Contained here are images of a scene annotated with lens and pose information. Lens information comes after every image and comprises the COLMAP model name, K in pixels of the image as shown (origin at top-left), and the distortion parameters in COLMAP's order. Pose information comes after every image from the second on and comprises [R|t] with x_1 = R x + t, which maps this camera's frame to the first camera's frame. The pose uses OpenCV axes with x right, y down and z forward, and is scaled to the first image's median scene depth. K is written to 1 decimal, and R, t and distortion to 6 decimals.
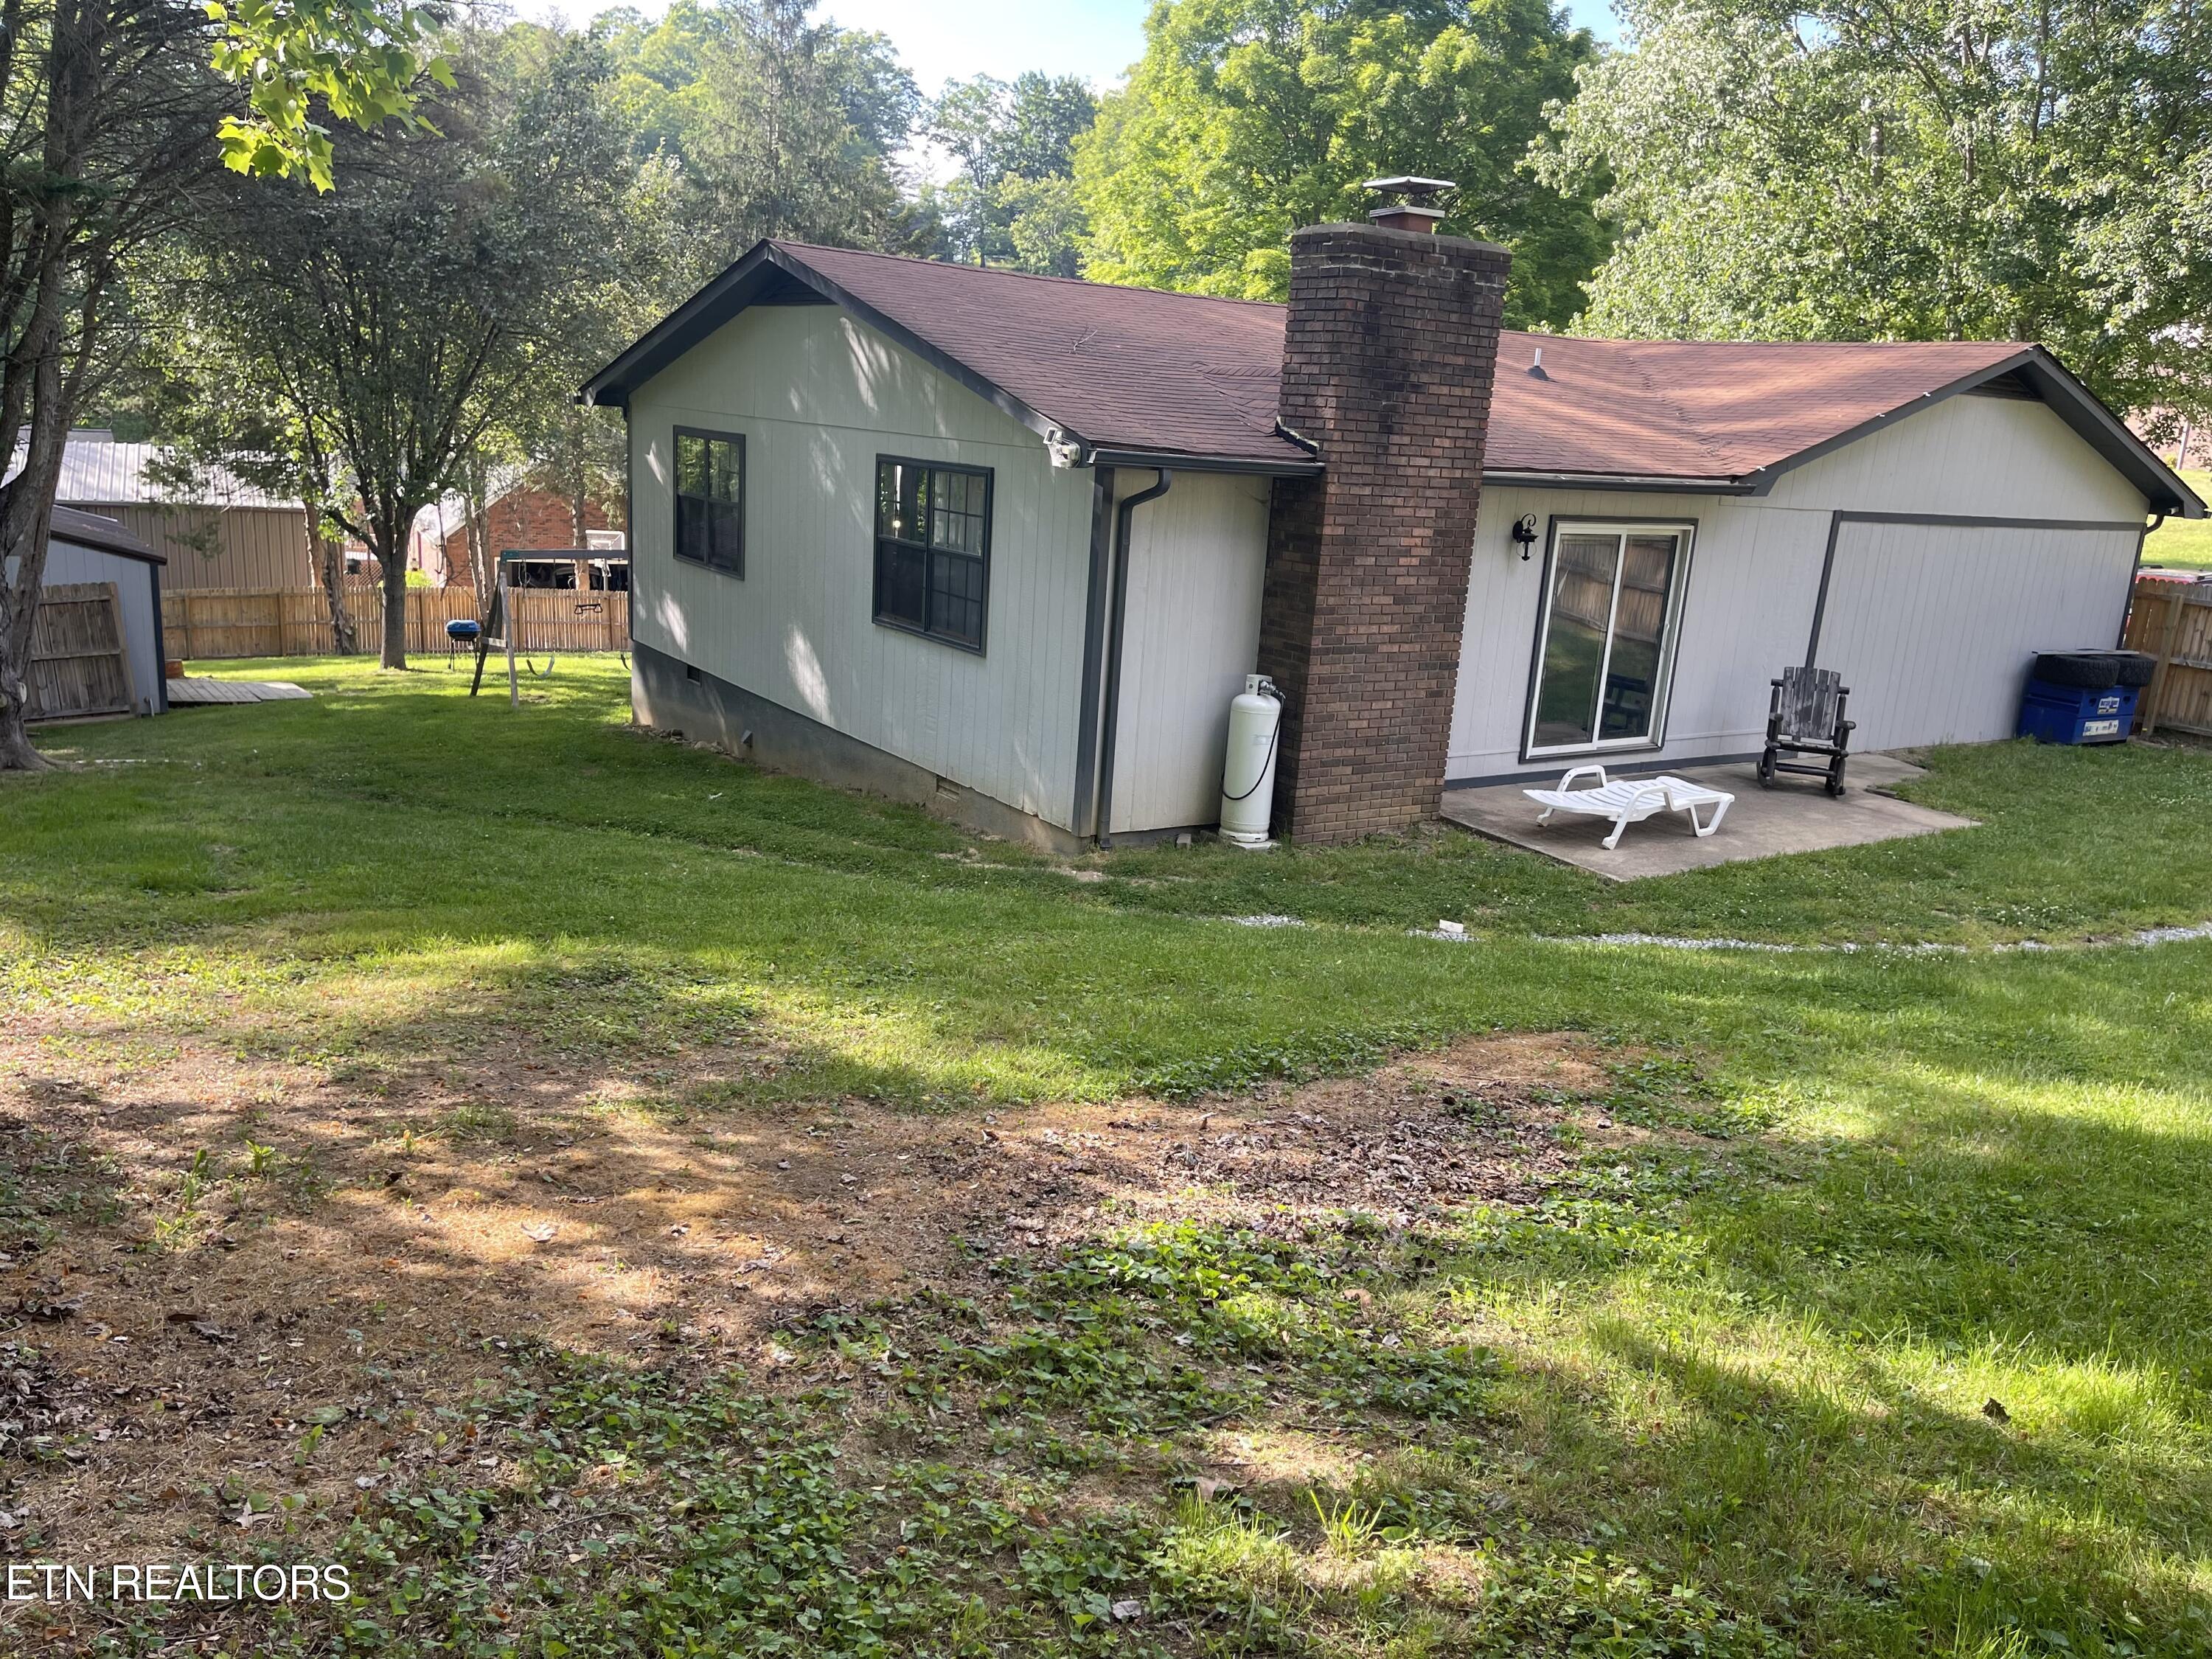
lens RADIAL K [[1665.8, 0, 1102.2], [0, 1665.8, 819.8], [0, 0, 1]] dist [0.081617, -0.103247]
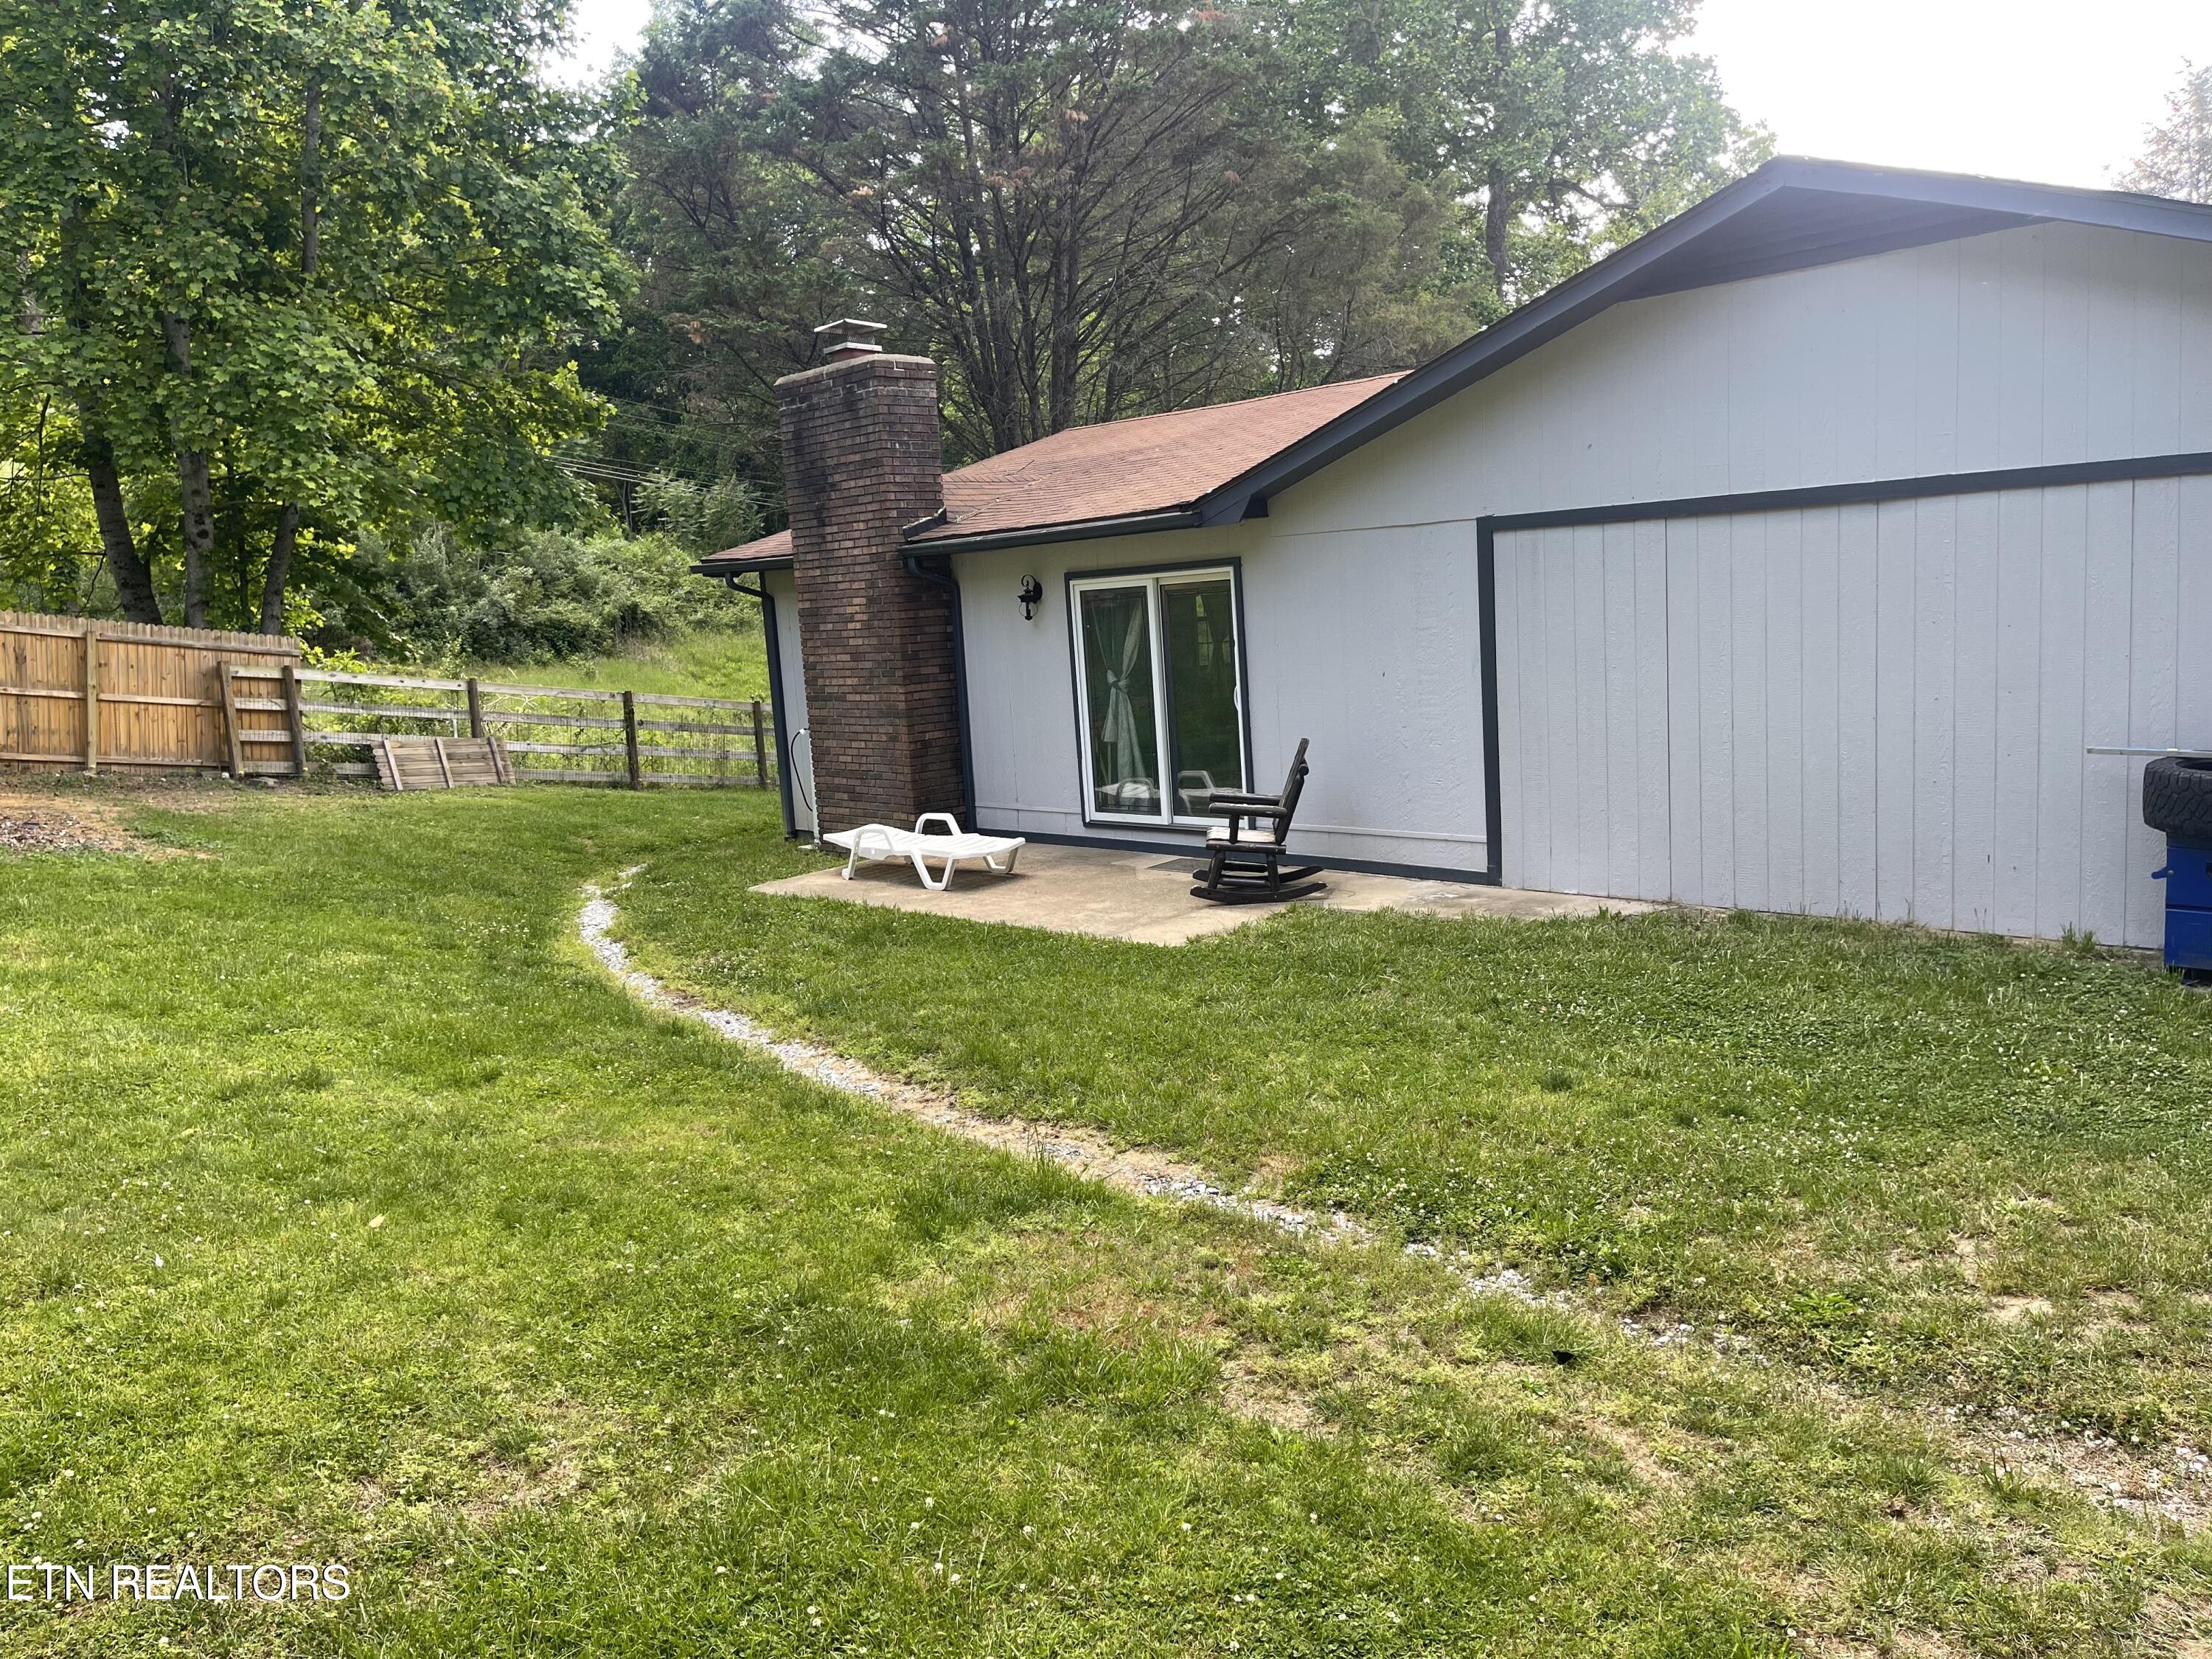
lens RADIAL K [[1665.8, 0, 1100.0], [0, 1665.8, 821.6], [0, 0, 1]] dist [0.081617, -0.103247]
pose [[0.165886, 0.050853, -0.984833, 1.271867], [-0.161030, 0.986662, 0.023823, -0.064608], [0.972909, 0.154635, 0.171863, 0.888673]]
